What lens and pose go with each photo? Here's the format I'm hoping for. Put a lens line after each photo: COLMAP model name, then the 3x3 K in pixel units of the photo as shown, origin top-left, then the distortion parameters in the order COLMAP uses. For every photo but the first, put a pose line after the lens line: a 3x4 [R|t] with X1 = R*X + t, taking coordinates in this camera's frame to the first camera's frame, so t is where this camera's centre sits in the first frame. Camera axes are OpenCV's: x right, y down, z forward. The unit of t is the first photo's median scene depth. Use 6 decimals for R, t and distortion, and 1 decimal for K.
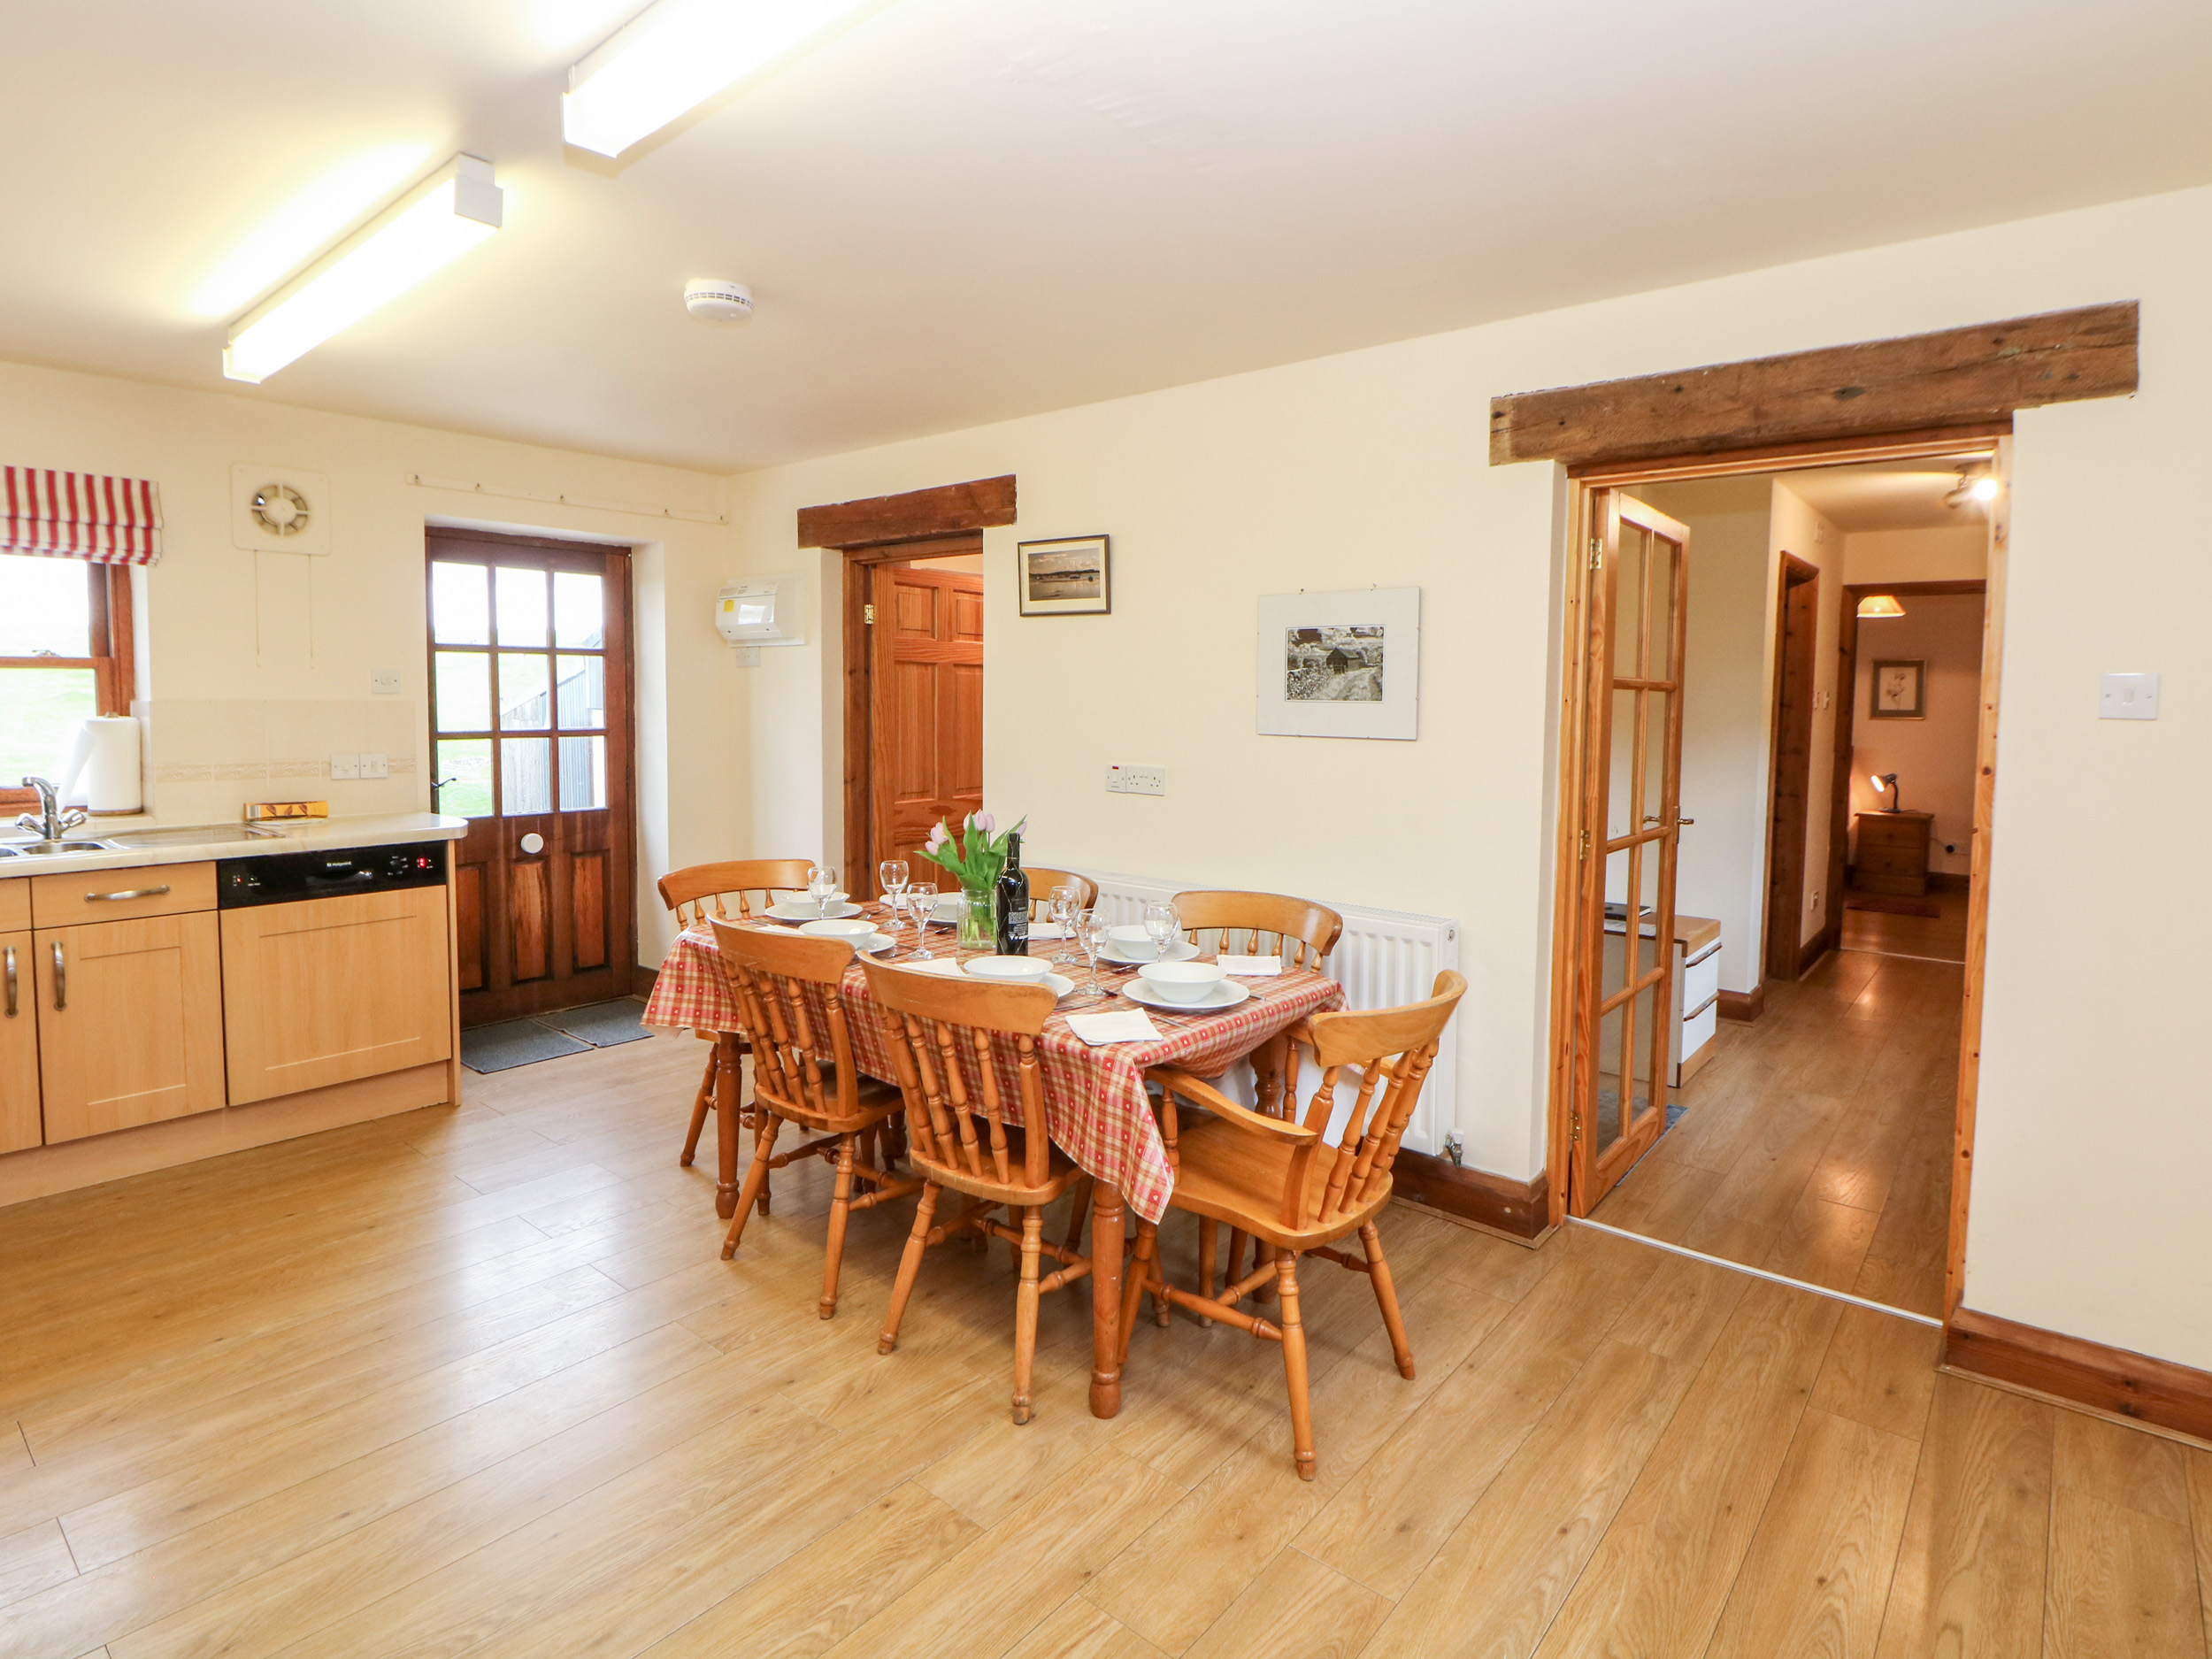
lens RADIAL K [[1169.0, 0, 1116.8], [0, 1169.0, 761.3], [0, 0, 1]] dist [0.003433, -0.017916]
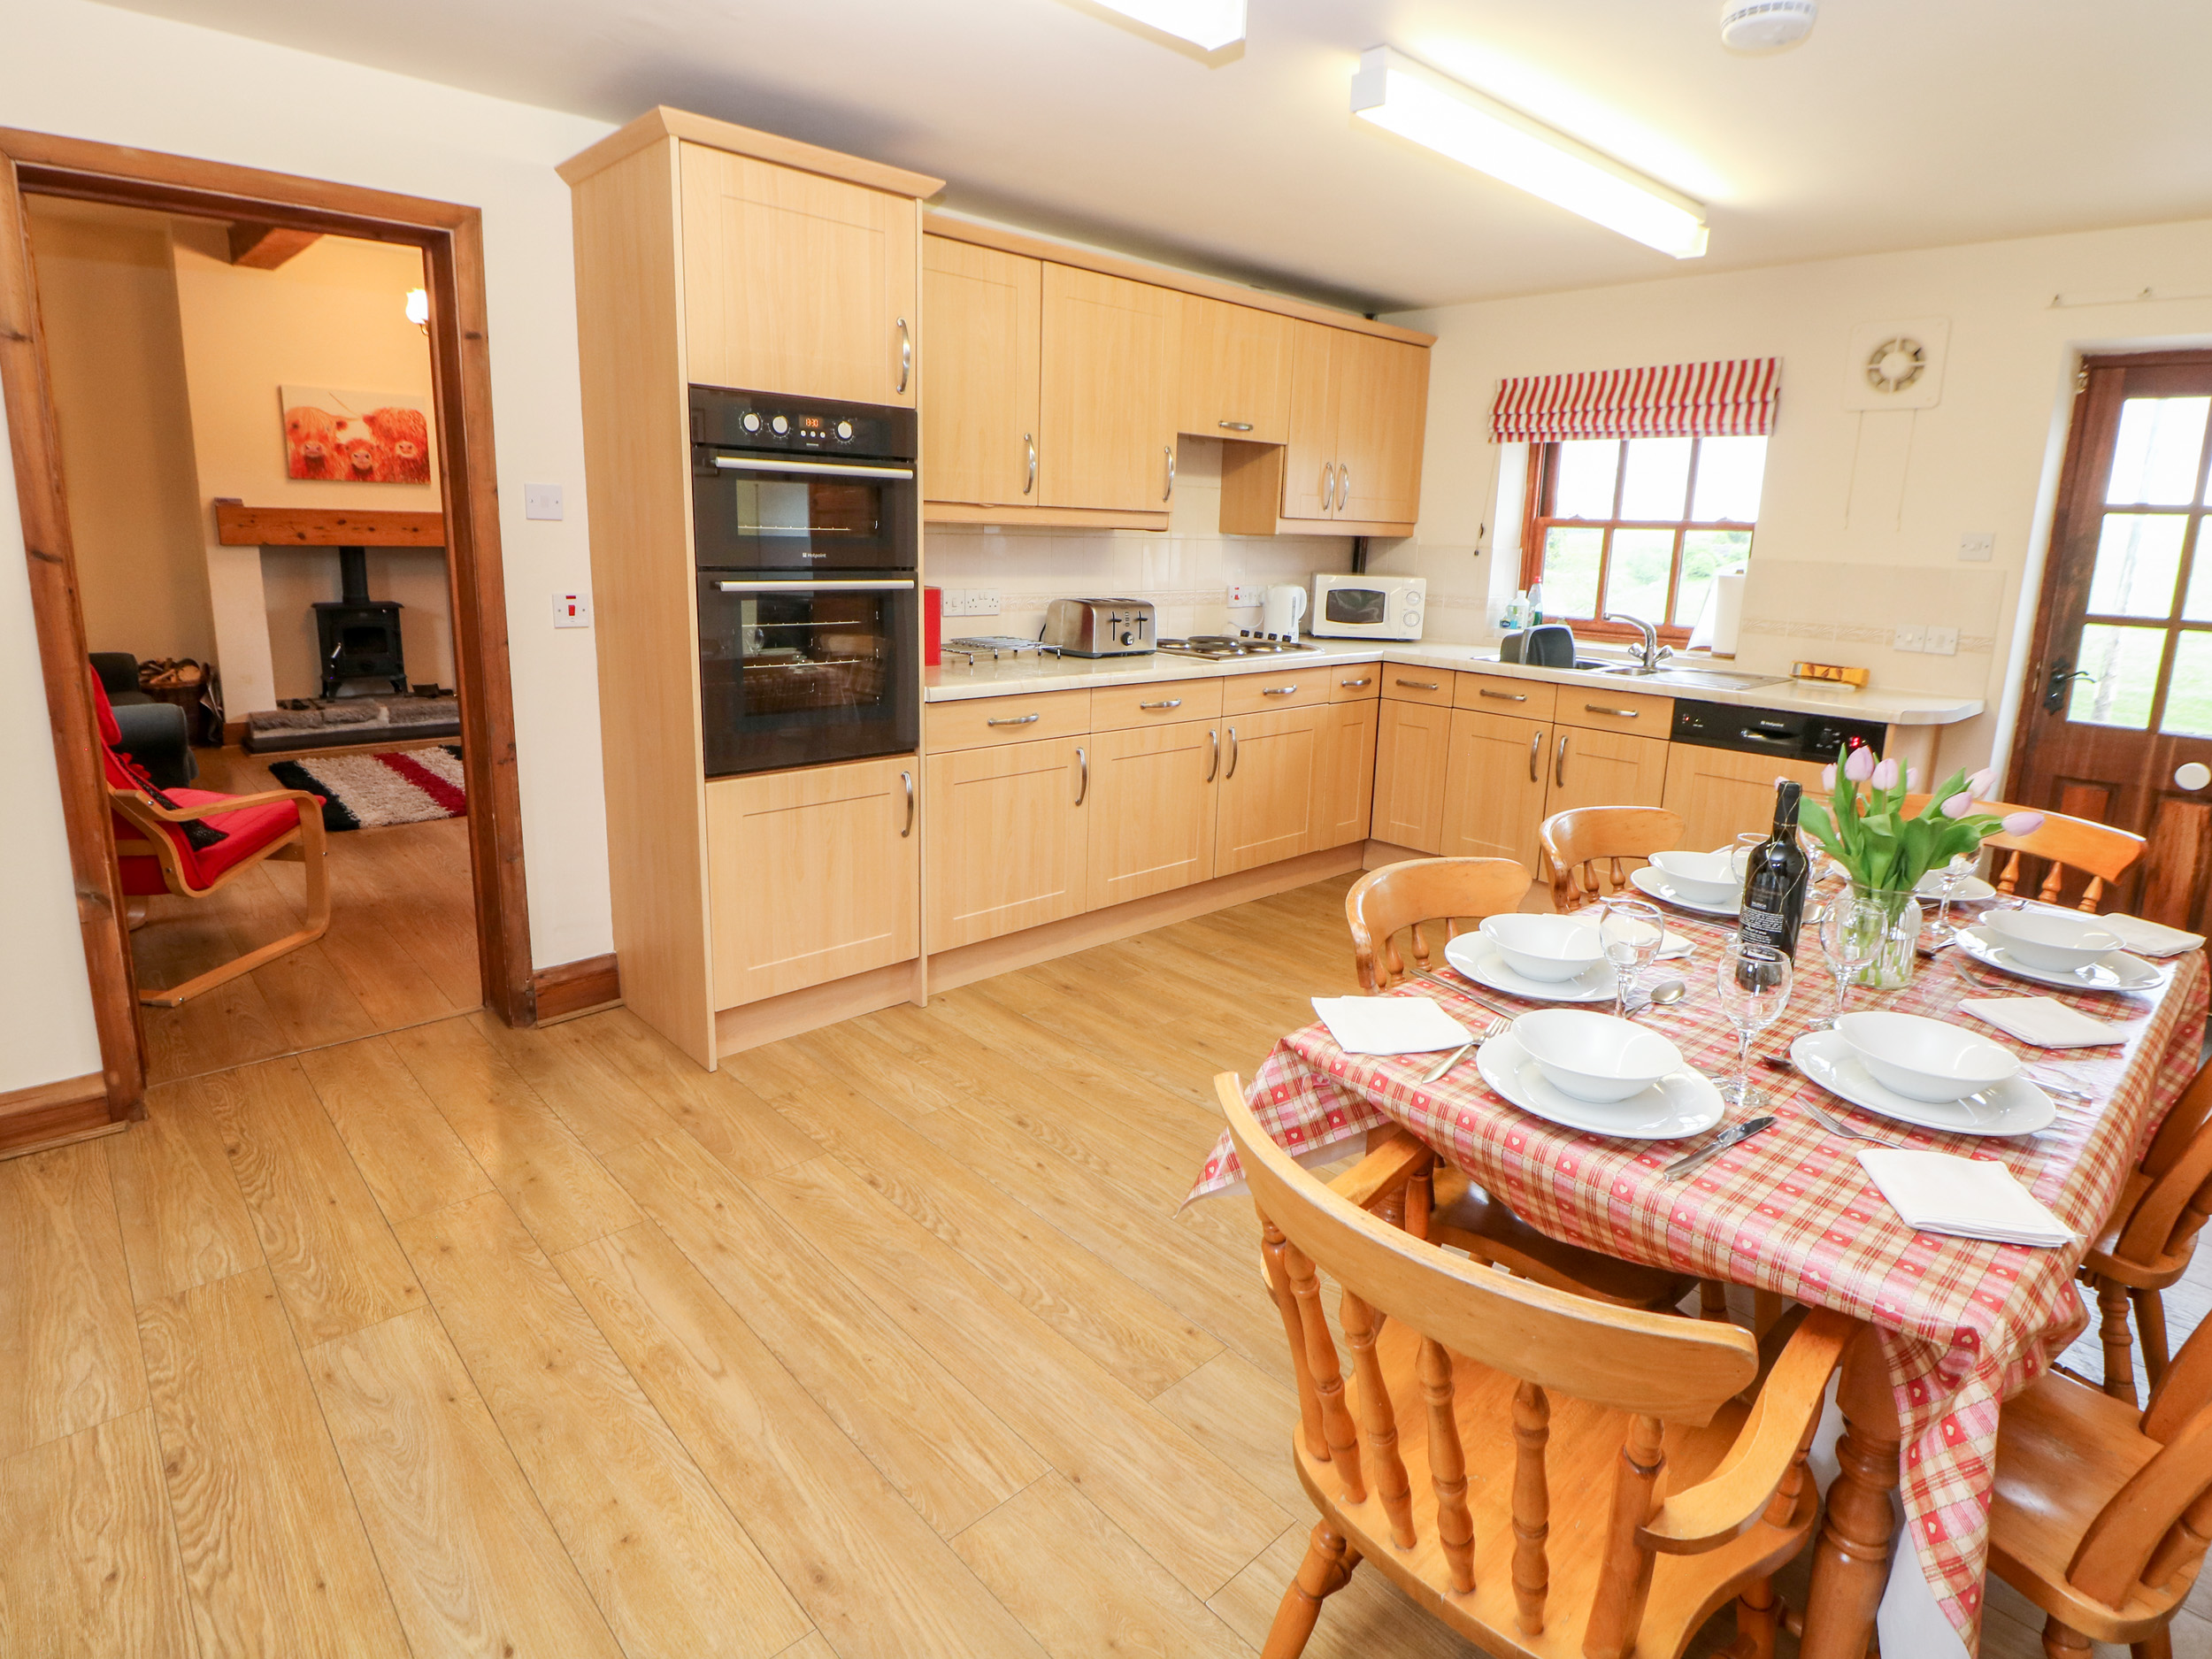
lens RADIAL K [[1169.0, 0, 1116.8], [0, 1169.0, 761.3], [0, 0, 1]] dist [0.003433, -0.017916]
pose [[-0.115823, 0.183943, -0.976089, 0.296717], [-0.093871, 0.976277, 0.195117, -0.018565], [0.988824, 0.114226, -0.095808, 0.403194]]
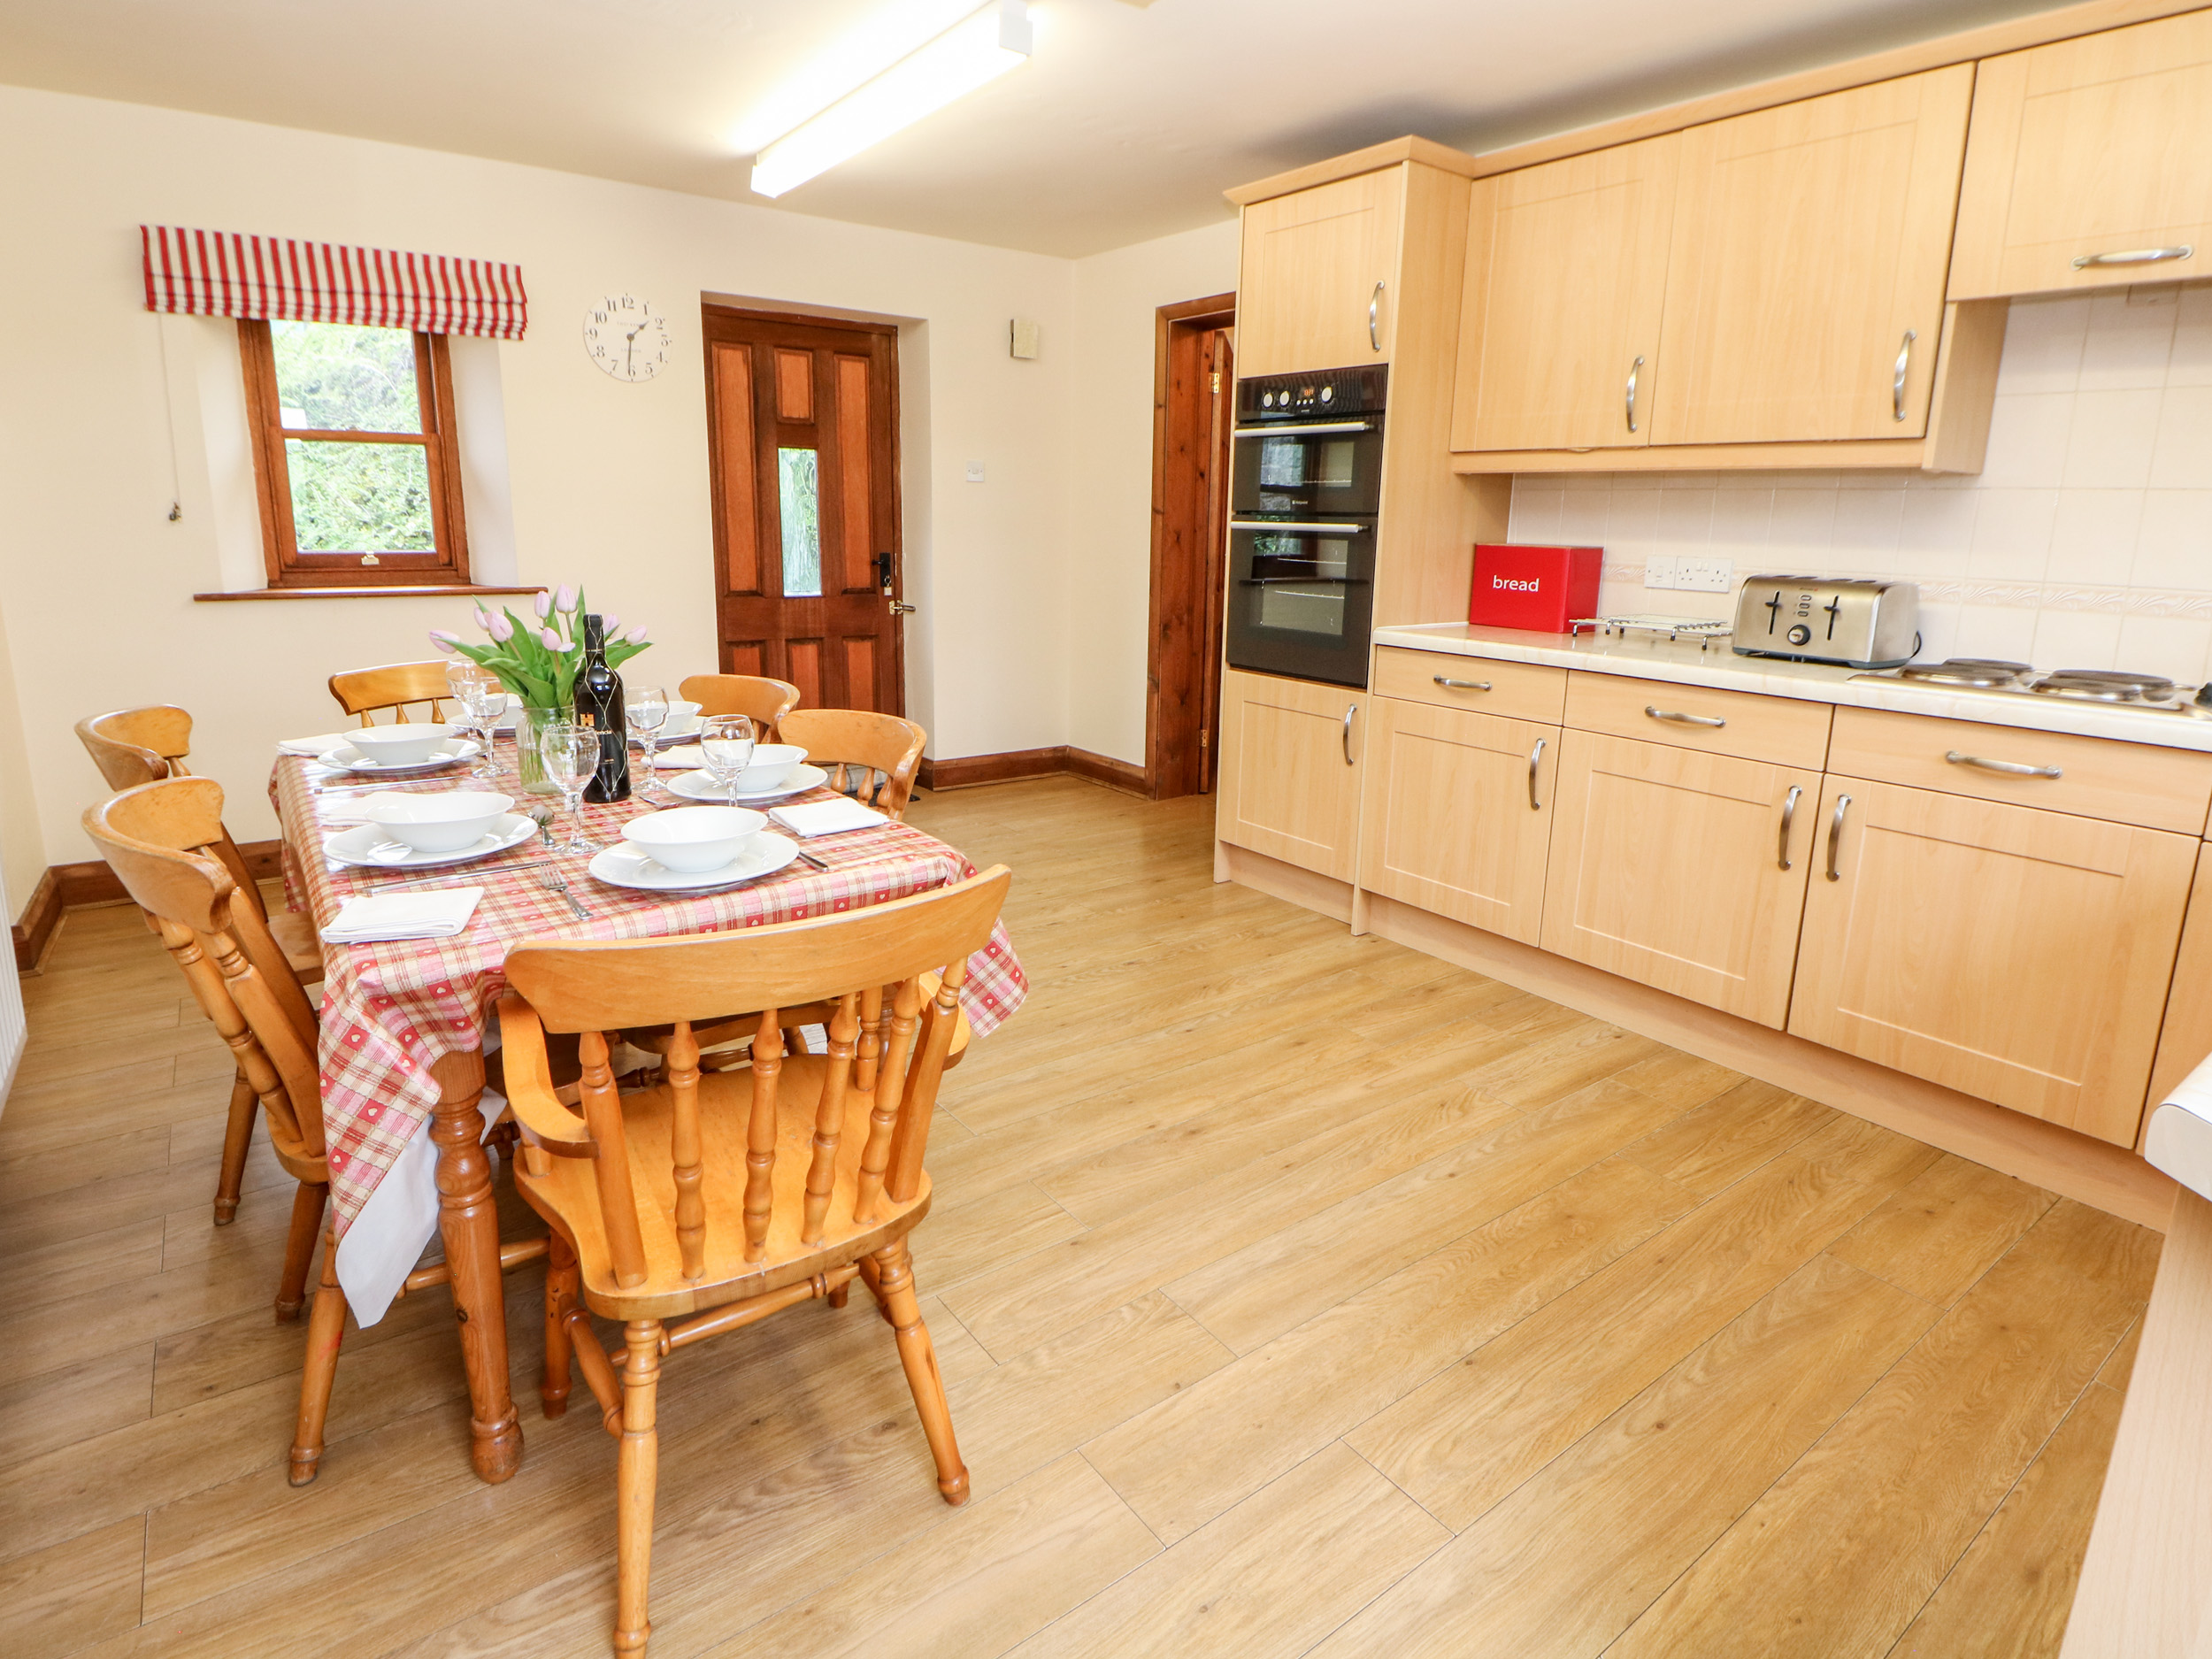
lens RADIAL K [[1186.8, 0, 1112.6], [0, 1186.8, 778.6], [0, 0, 1]] dist [0.001216, -0.018003]
pose [[-0.972617, -0.076024, 0.219630, -0.357070], [-0.012760, 0.961029, 0.276151, -0.027662], [-0.232065, 0.265787, -0.935683, 0.949553]]
